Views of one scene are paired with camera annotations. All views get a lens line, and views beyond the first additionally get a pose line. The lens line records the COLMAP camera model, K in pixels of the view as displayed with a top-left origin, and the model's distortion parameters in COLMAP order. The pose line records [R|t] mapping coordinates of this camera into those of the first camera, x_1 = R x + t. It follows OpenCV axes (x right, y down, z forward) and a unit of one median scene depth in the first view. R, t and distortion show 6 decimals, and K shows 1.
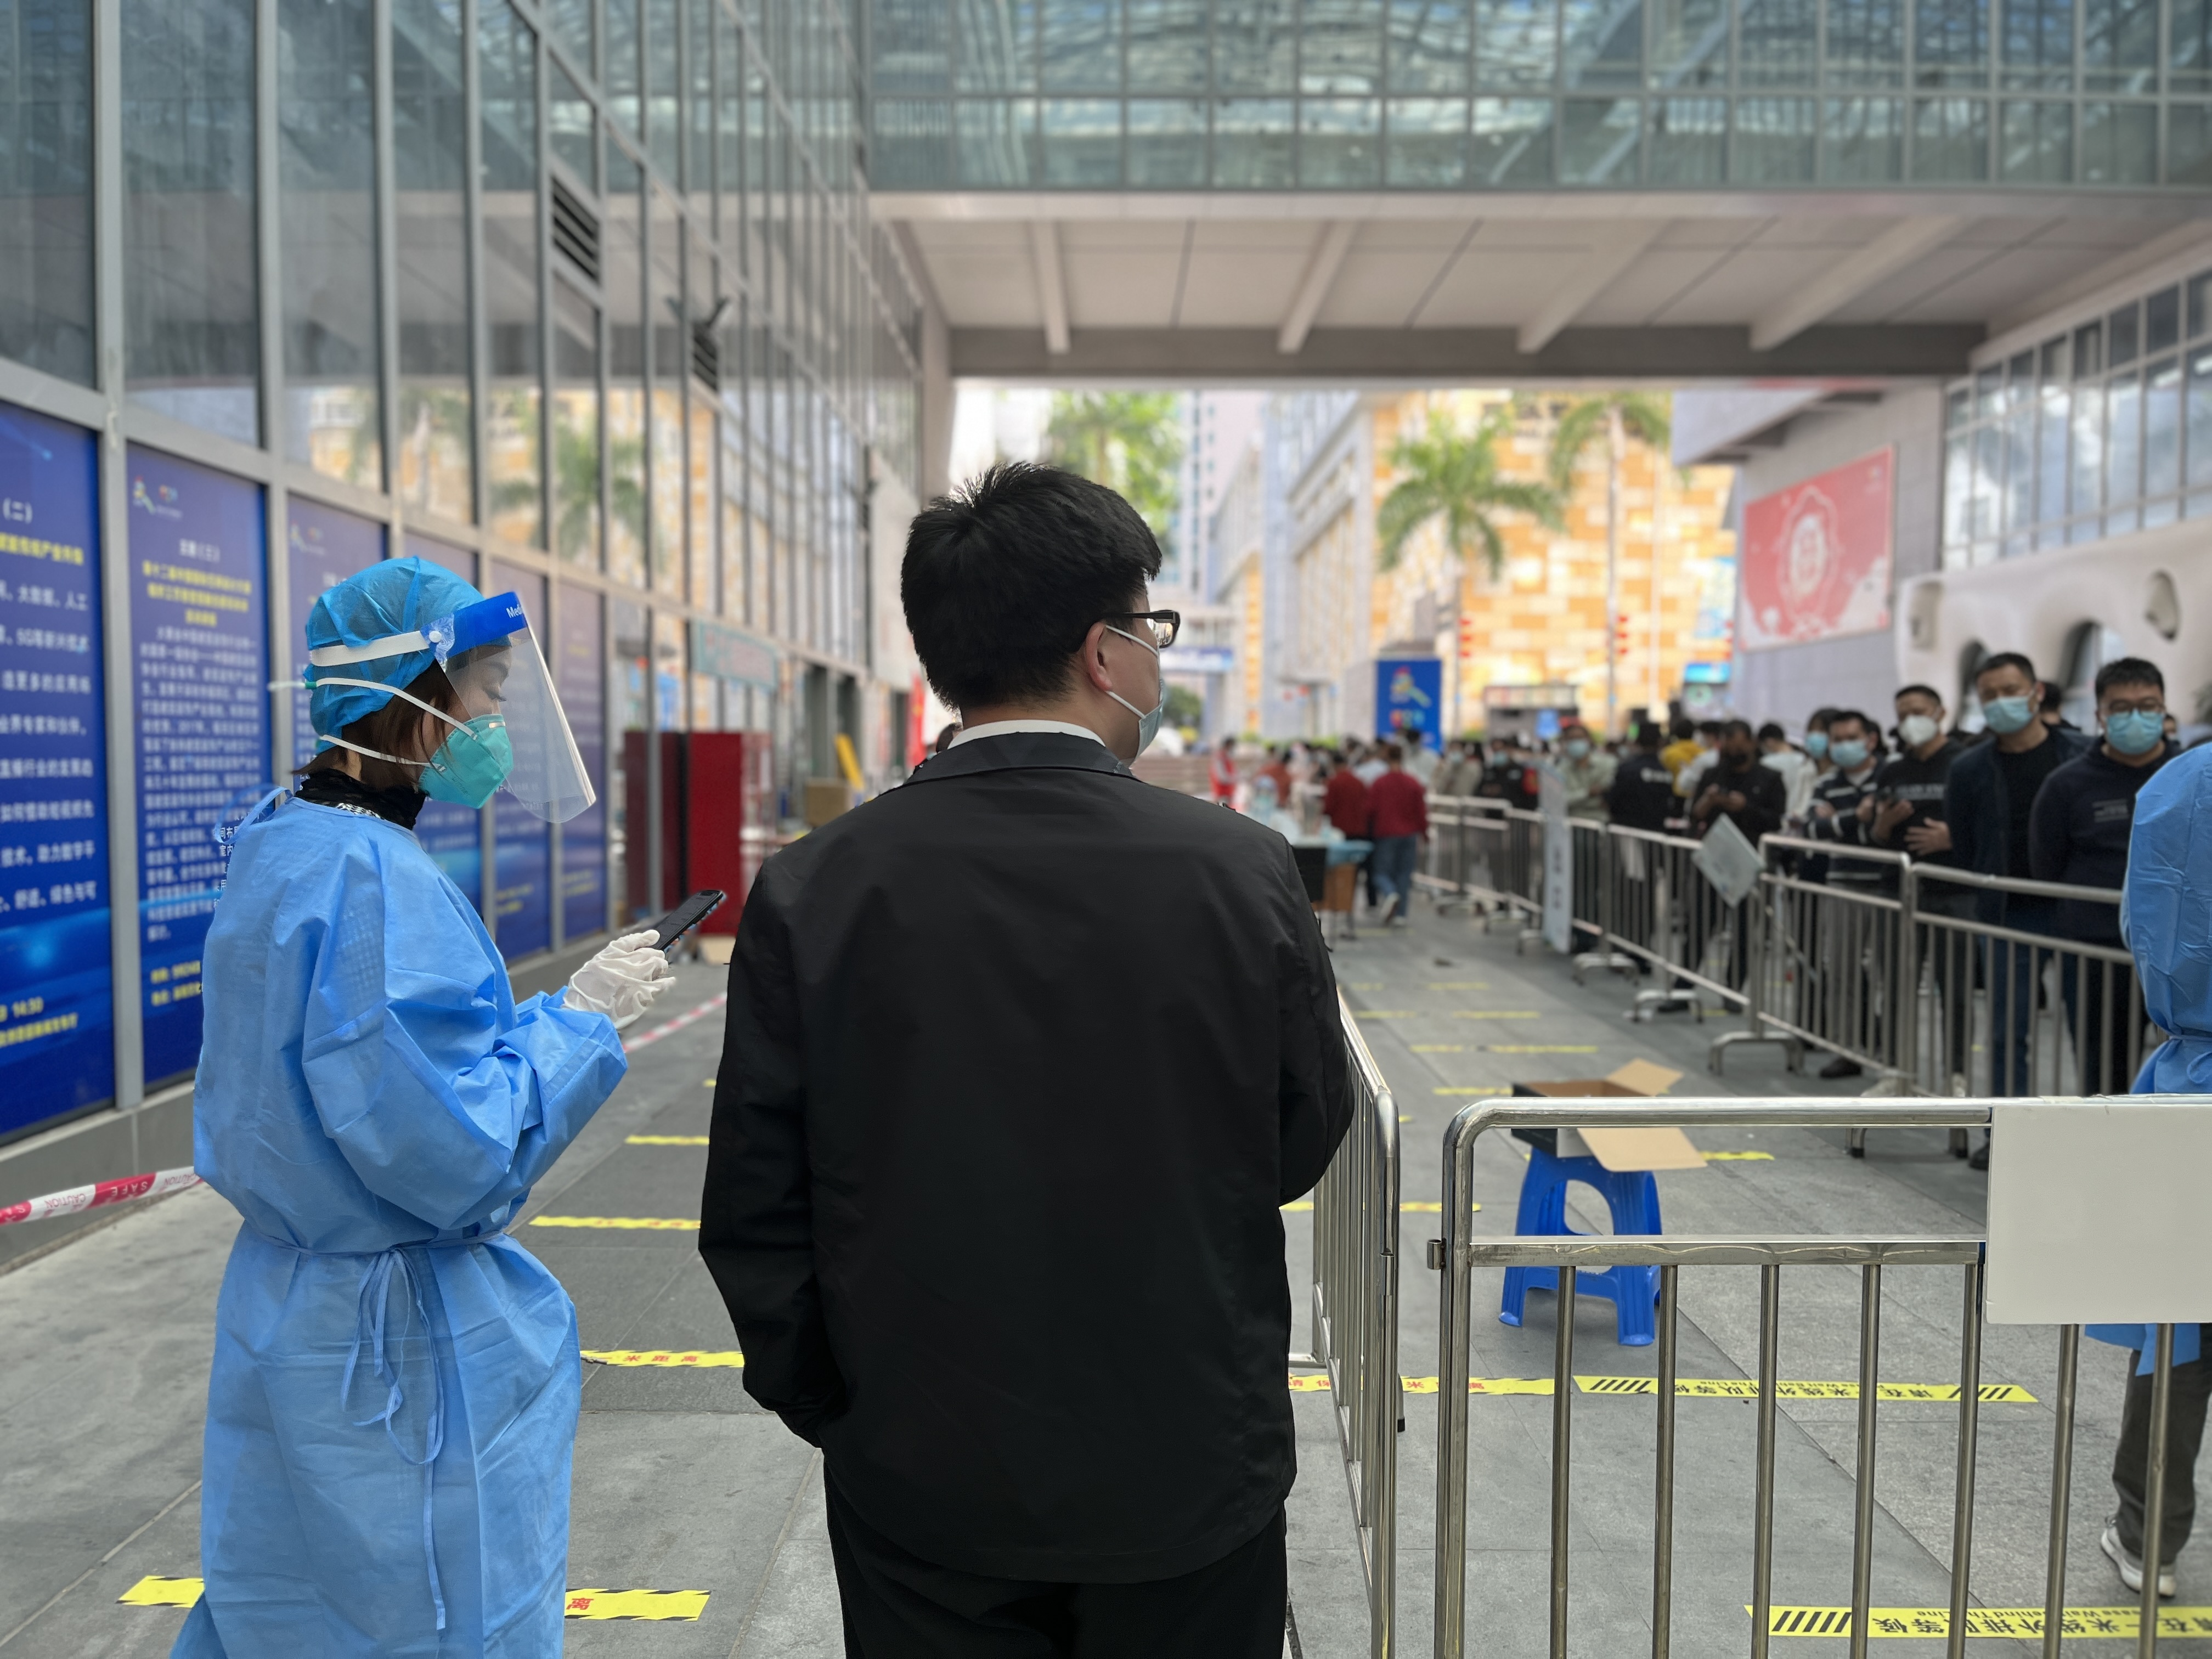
lens RADIAL K [[1675.2, 0, 1106.5], [0, 1675.2, 835.2], [0, 0, 1]] dist [0.044280, 0.005890]
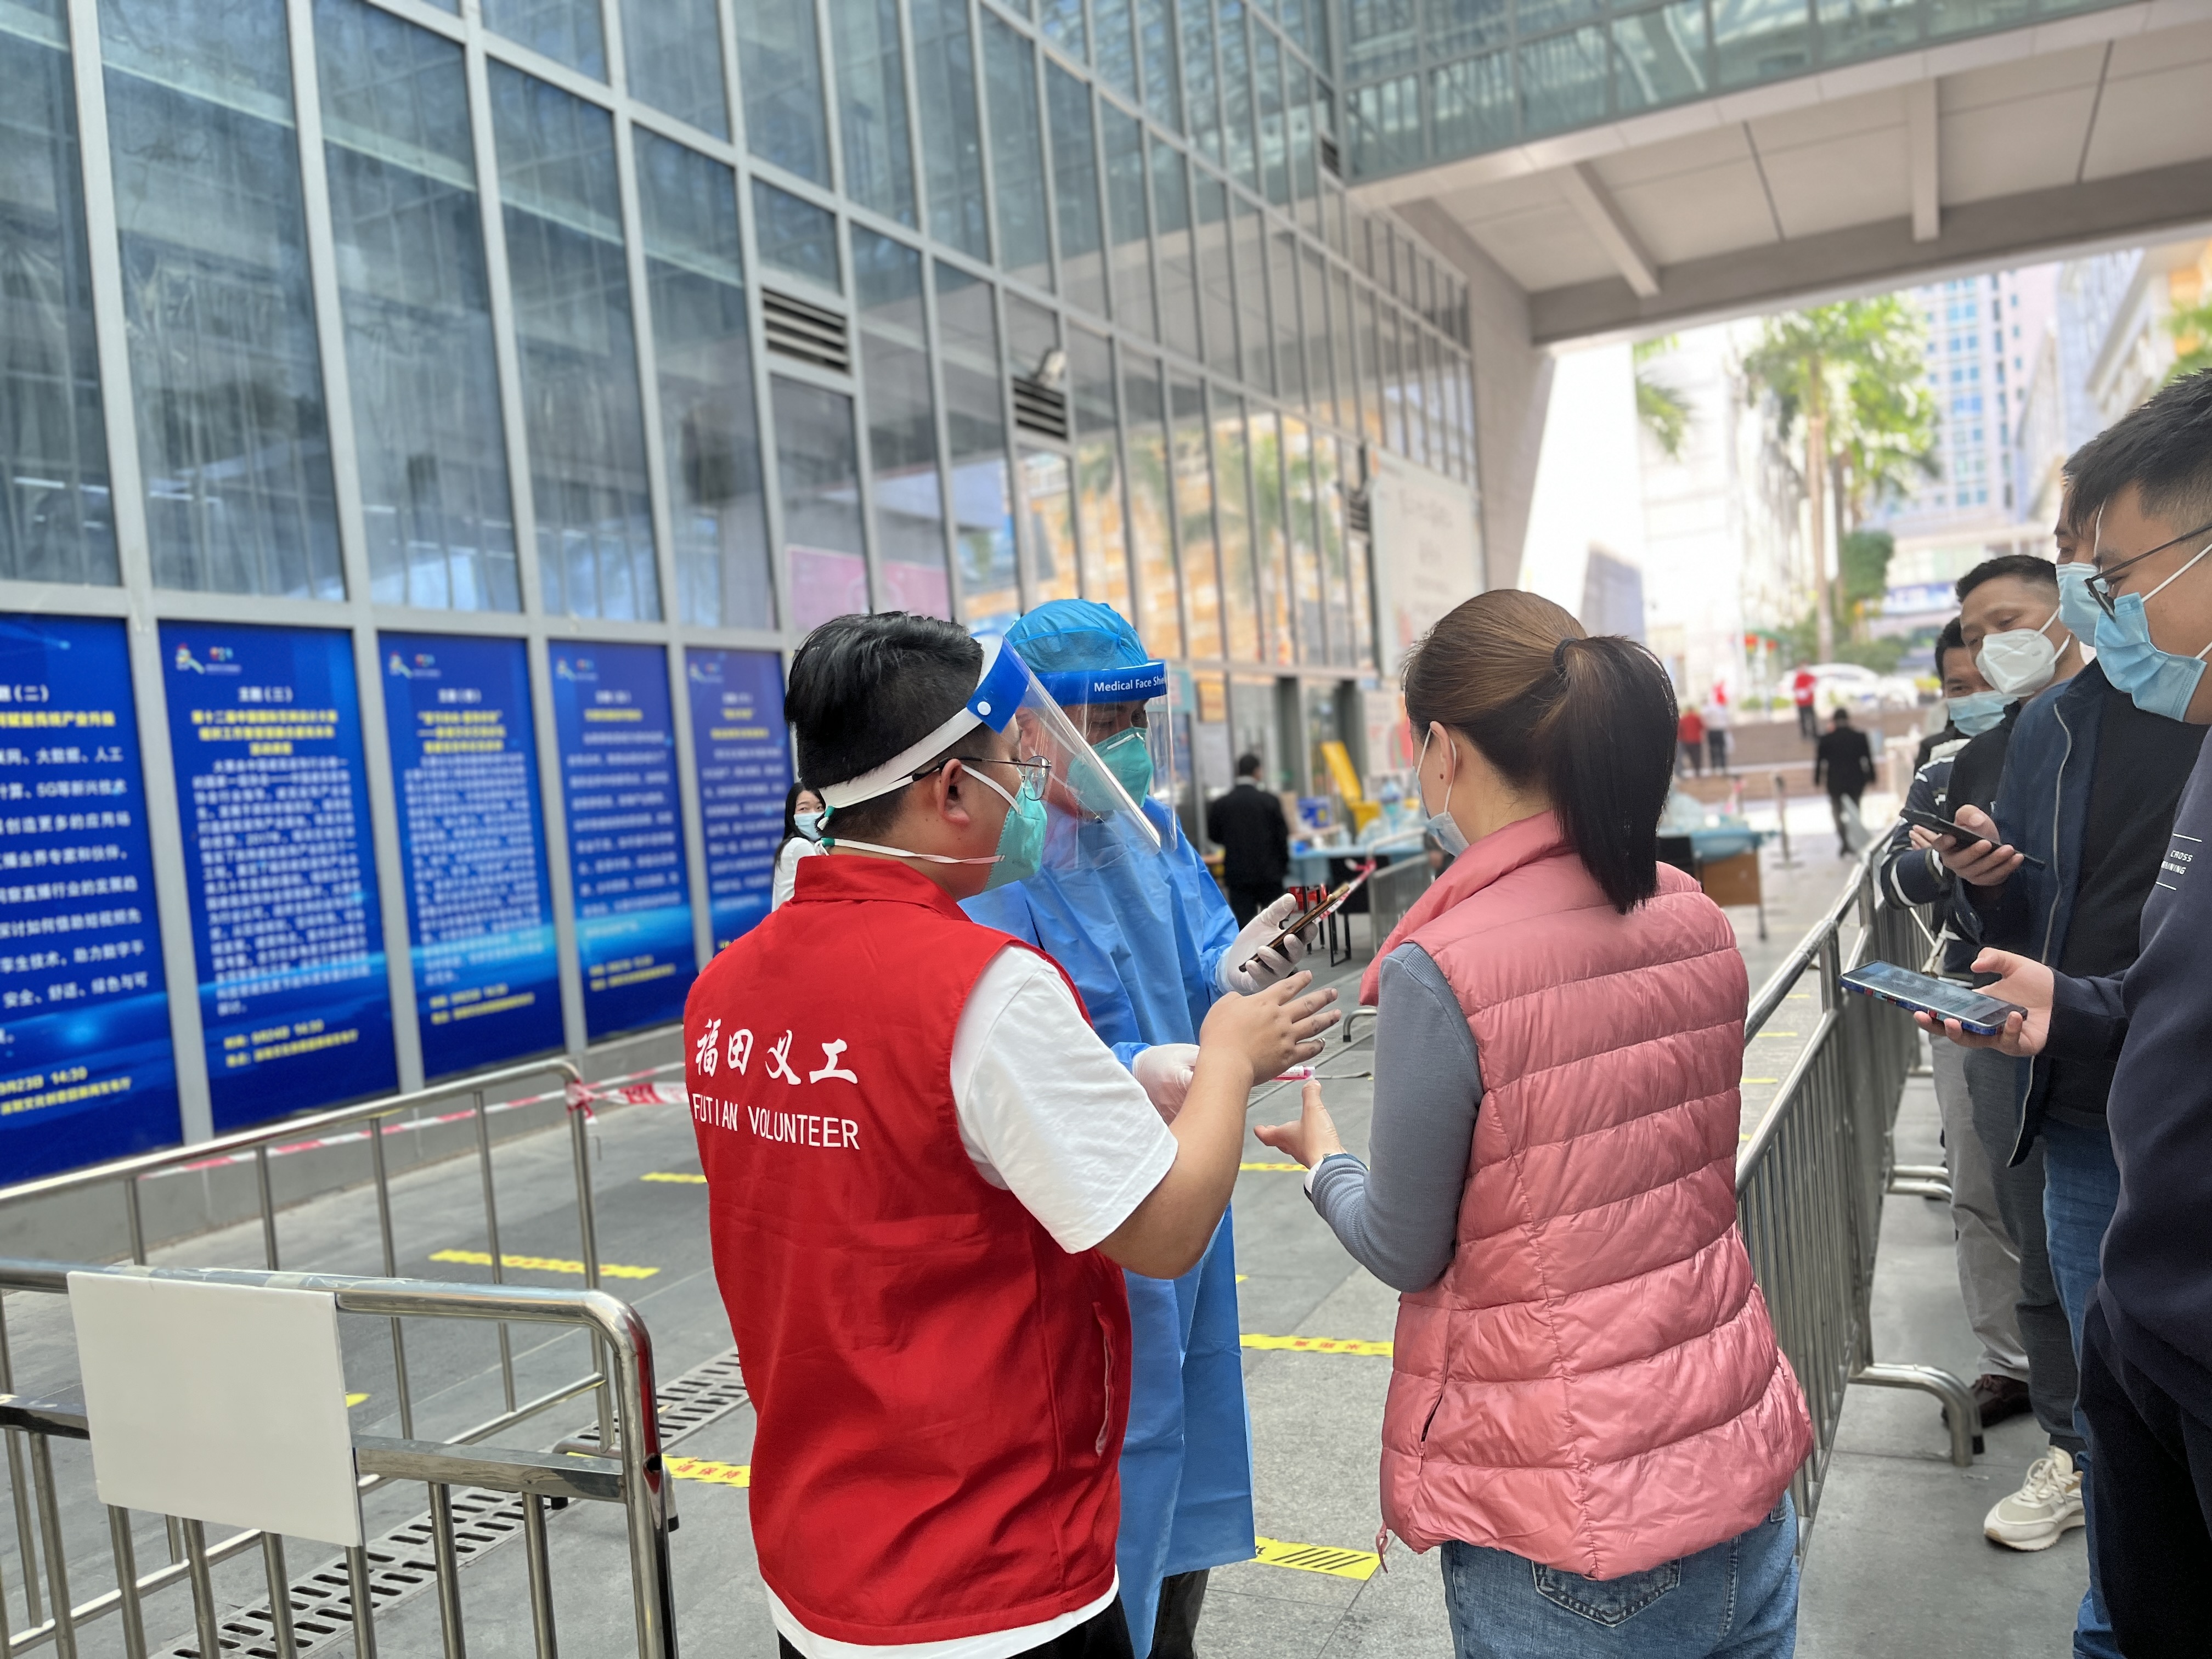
lens RADIAL K [[1675.2, 0, 1107.0], [0, 1675.2, 835.1], [0, 0, 1]] dist [0.044280, 0.005890]
pose [[0.892266, -0.049878, -0.448746, 0.559667], [0.054273, 0.998521, -0.003070, -0.029216], [0.448236, -0.021615, 0.893654, 0.176541]]
